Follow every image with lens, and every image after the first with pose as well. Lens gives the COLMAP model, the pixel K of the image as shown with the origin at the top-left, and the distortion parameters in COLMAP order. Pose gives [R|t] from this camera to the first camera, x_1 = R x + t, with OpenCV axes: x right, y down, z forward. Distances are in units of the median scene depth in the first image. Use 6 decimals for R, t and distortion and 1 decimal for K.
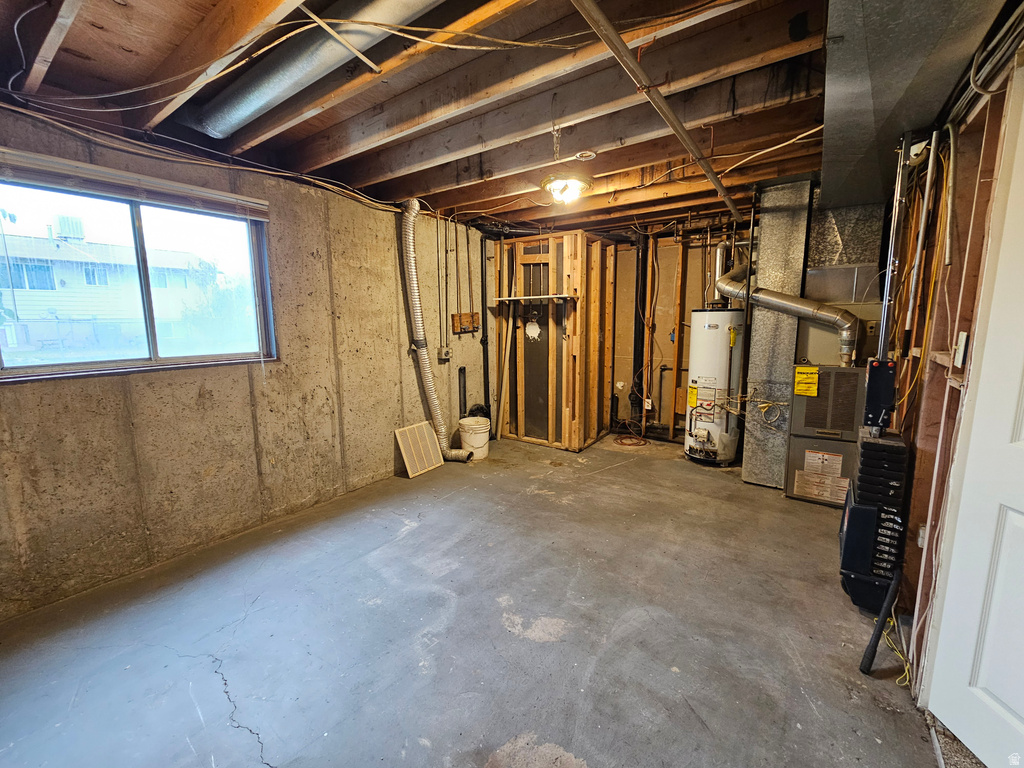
lens RADIAL K [[420.0, 0, 516.5], [0, 420.0, 379.9], [0, 0, 1]] dist [-0.003441, -0.000042]
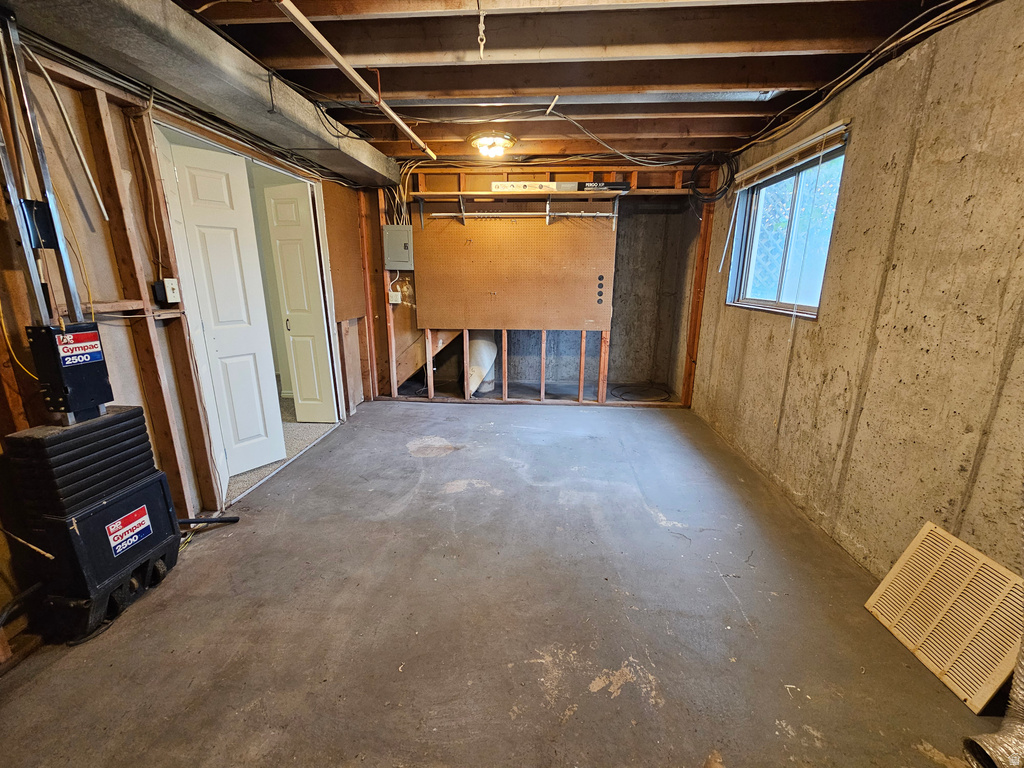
lens RADIAL K [[420.0, 0, 516.9], [0, 420.0, 381.3], [0, 0, 1]] dist [-0.003441, -0.000042]
pose [[-0.851197, 0.131647, -0.508067, 0.352446], [-0.076112, 0.926836, 0.367672, -0.179867], [0.519298, 0.351631, -0.778900, 1.271652]]
